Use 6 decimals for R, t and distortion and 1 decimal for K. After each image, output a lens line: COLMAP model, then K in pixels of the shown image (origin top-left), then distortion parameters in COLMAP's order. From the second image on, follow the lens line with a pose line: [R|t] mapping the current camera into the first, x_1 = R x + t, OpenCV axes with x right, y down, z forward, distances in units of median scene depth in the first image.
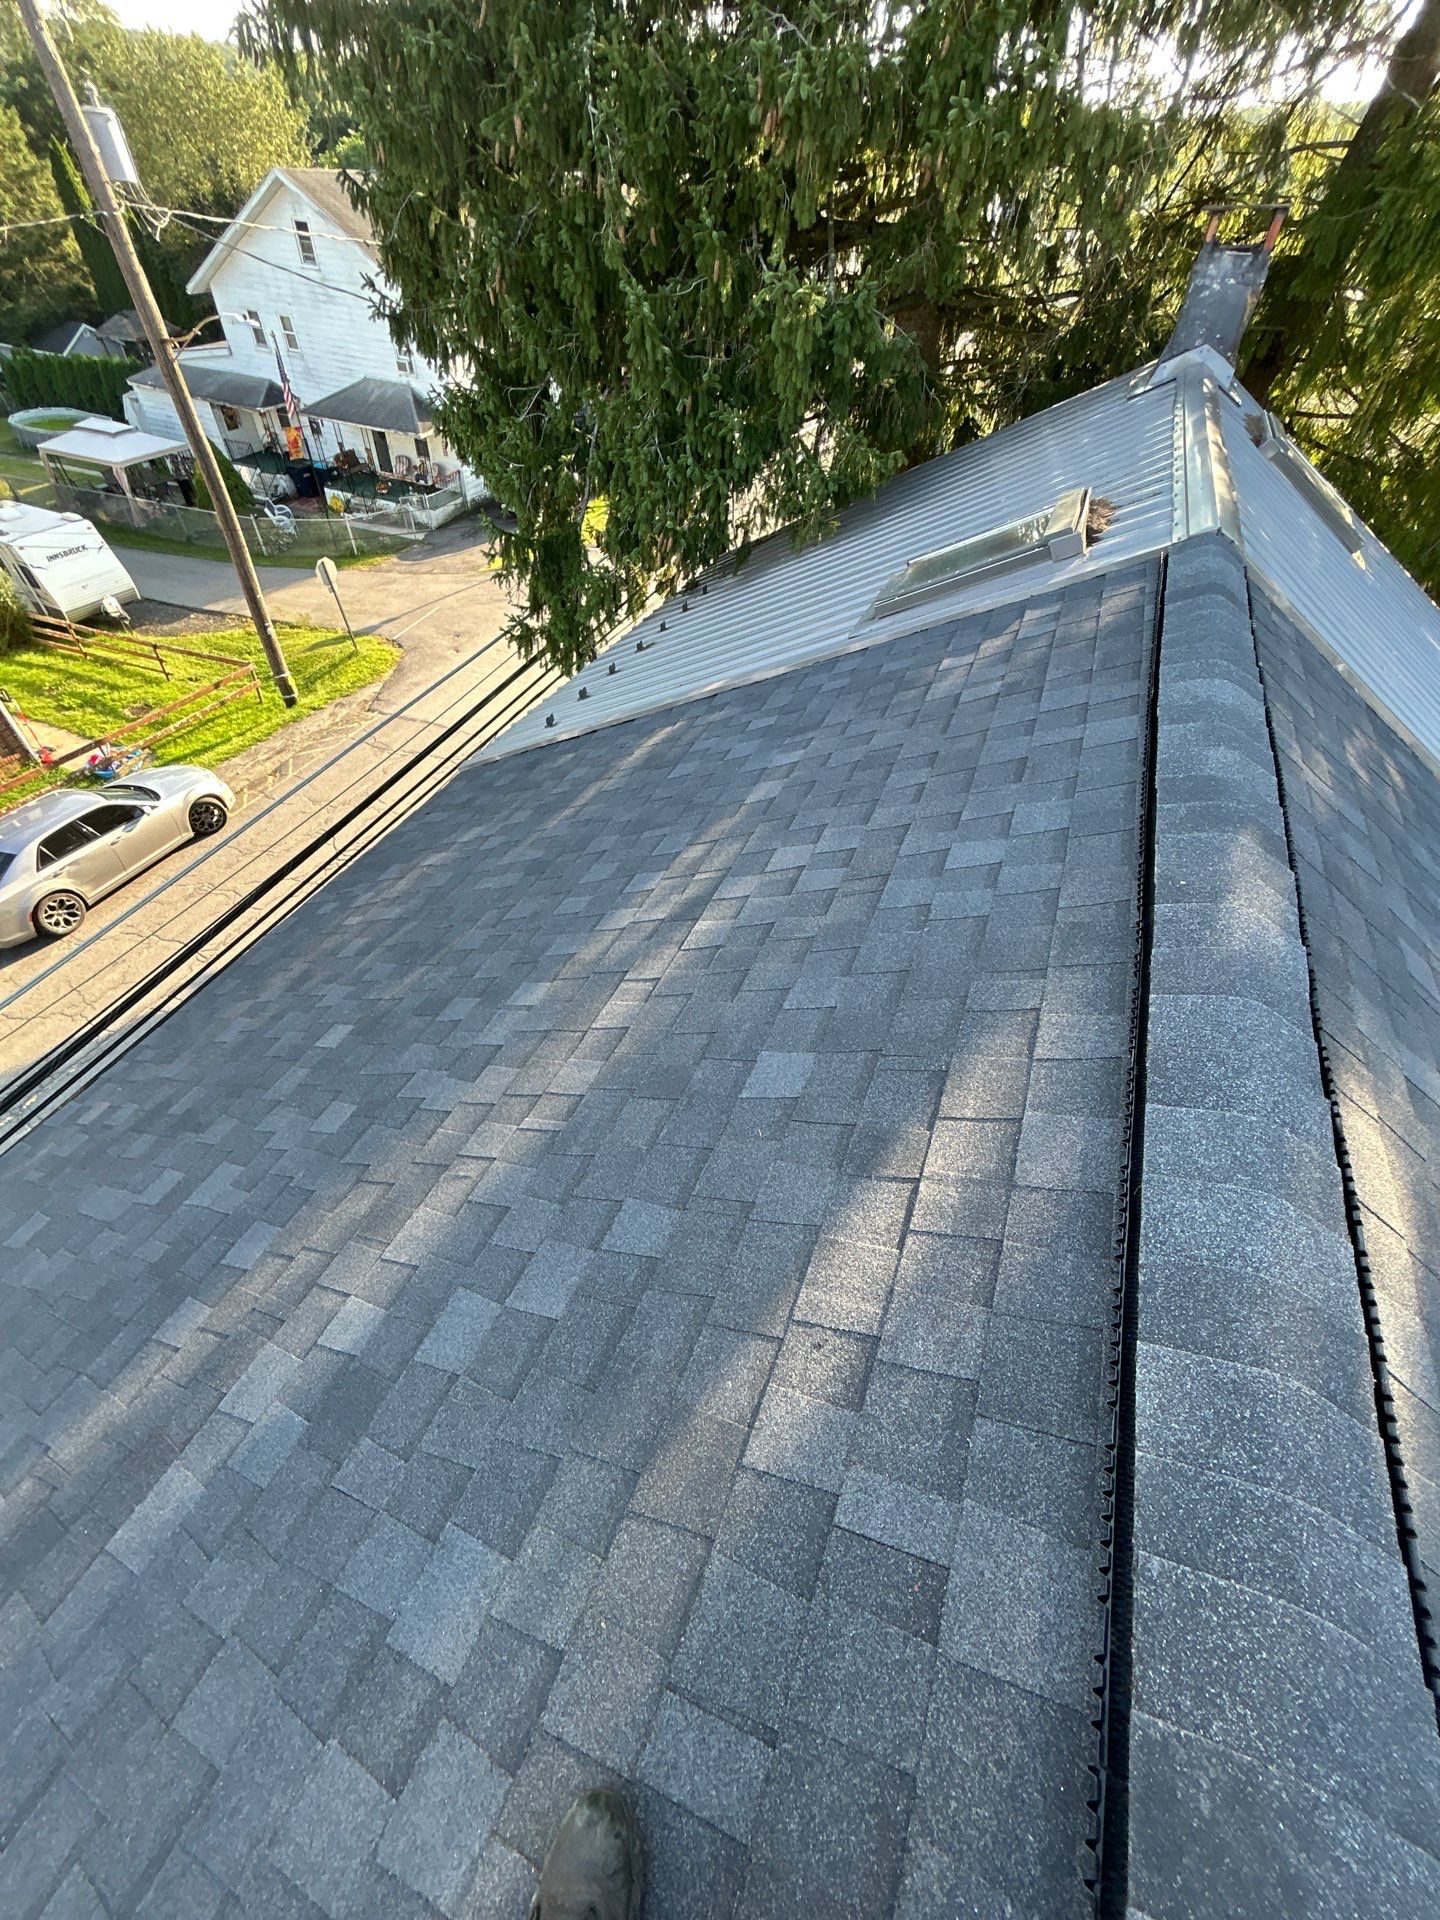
lens RADIAL K [[759.5, 0, 715.8], [0, 759.5, 955.9], [0, 0, 1]] dist [0.000690, 0.000151]
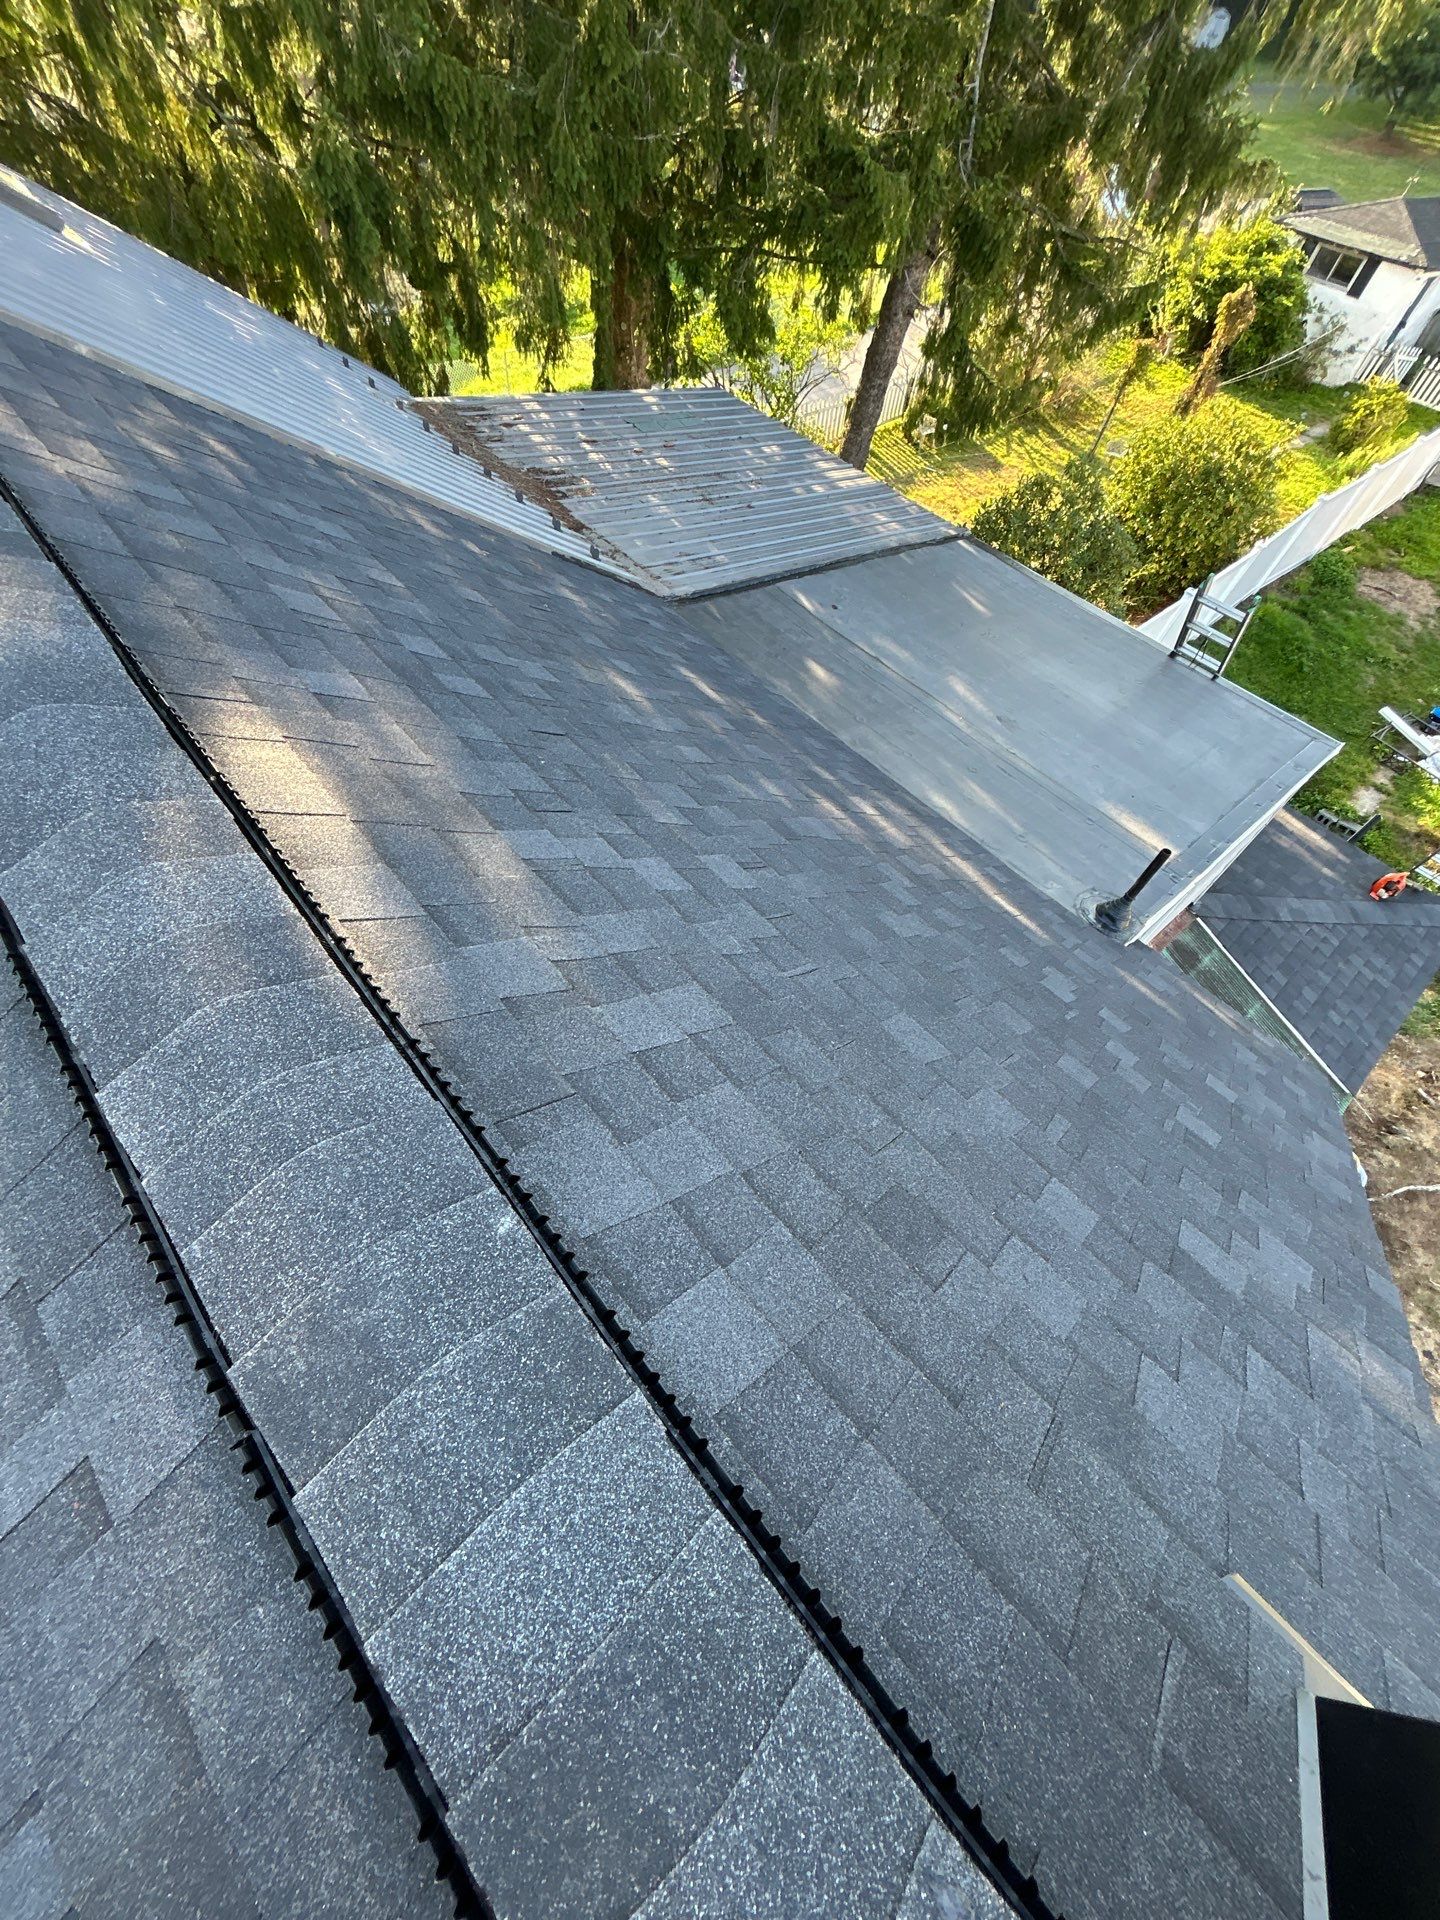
lens RADIAL K [[759.5, 0, 715.8], [0, 759.5, 955.9], [0, 0, 1]] dist [0.000690, 0.000151]
pose [[0.433322, -0.713480, 0.550616, 0.469004], [0.573281, 0.689628, 0.442450, 0.395976], [-0.695399, 0.123934, 0.707856, -0.124471]]
